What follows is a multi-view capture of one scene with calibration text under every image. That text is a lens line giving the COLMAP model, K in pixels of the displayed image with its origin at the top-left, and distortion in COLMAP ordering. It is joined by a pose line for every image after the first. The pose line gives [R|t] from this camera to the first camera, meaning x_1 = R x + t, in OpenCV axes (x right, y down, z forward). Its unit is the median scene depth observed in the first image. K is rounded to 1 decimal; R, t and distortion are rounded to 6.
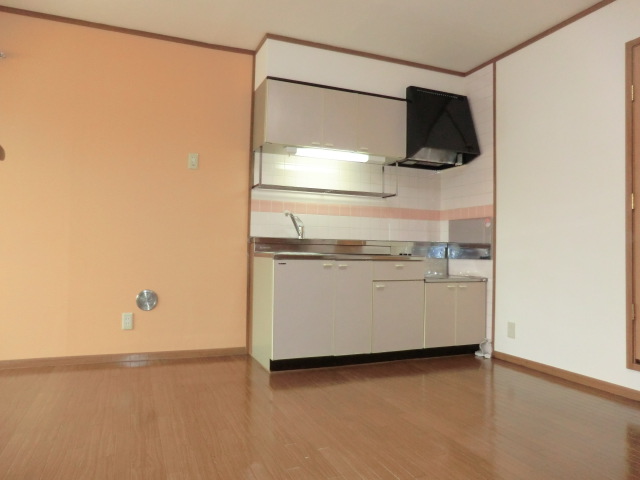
lens RADIAL K [[457.5, 0, 329.5], [0, 457.5, 239.1], [0, 0, 1]] dist [-0.072395, 0.053427]
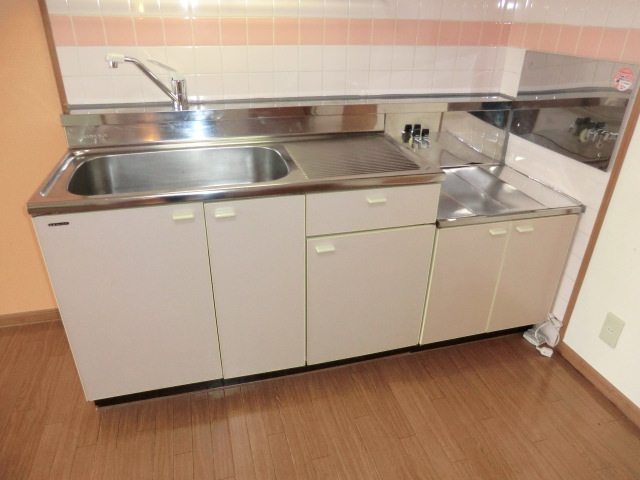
lens RADIAL K [[457.5, 0, 320.9], [0, 457.5, 239.8], [0, 0, 1]] dist [-0.072395, 0.053427]
pose [[0.990730, 0.064821, -0.119380, 0.141476], [-0.000028, 0.878904, 0.476998, -0.099599], [0.135843, -0.472573, 0.870759, 0.559385]]
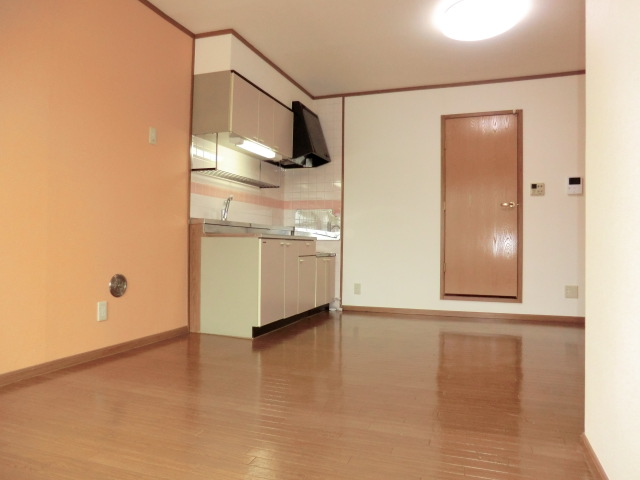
lens RADIAL K [[457.5, 0, 324.3], [0, 457.5, 241.0], [0, 0, 1]] dist [-0.072395, 0.053427]
pose [[0.678401, -0.004735, 0.734677, -0.696387], [-0.018472, 0.999553, 0.023500, 0.016192], [-0.734460, -0.029513, 0.678010, 0.088234]]
